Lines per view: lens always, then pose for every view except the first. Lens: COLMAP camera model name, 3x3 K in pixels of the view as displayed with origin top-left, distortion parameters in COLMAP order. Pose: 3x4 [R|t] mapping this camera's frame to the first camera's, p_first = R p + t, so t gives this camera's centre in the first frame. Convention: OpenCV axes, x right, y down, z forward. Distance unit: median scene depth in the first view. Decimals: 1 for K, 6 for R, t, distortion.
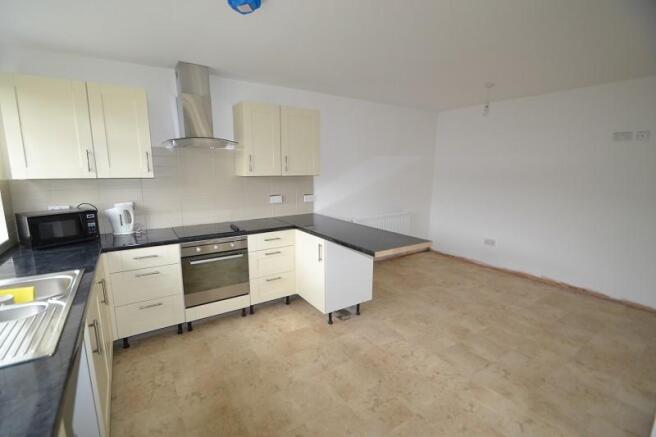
lens RADIAL K [[289.9, 0, 322.0], [0, 289.9, 220.2], [0, 0, 1]] dist [0.001523, -0.020070]
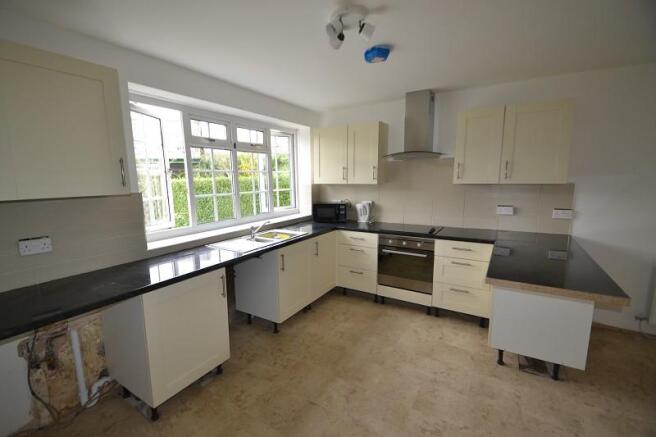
lens RADIAL K [[297.0, 0, 309.5], [0, 297.0, 225.2], [0, 0, 1]] dist [-0.000689, -0.000408]
pose [[0.397830, 0.137110, -0.907156, 0.579013], [-0.142877, 0.985965, 0.086363, -0.029024], [0.906265, 0.095254, 0.411837, 0.137608]]
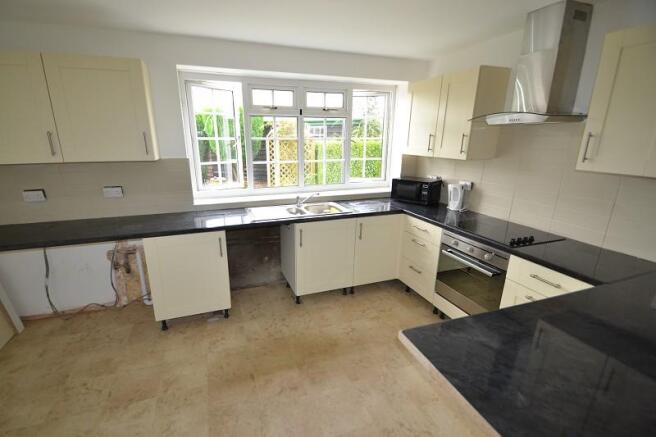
lens RADIAL K [[297.0, 0, 309.5], [0, 297.0, 225.2], [0, 0, 1]] dist [-0.000689, -0.000408]
pose [[-0.256204, 0.273046, -0.927257, 0.533553], [-0.168510, 0.931970, 0.320994, -0.168991], [0.951821, 0.238492, -0.192763, 0.713552]]
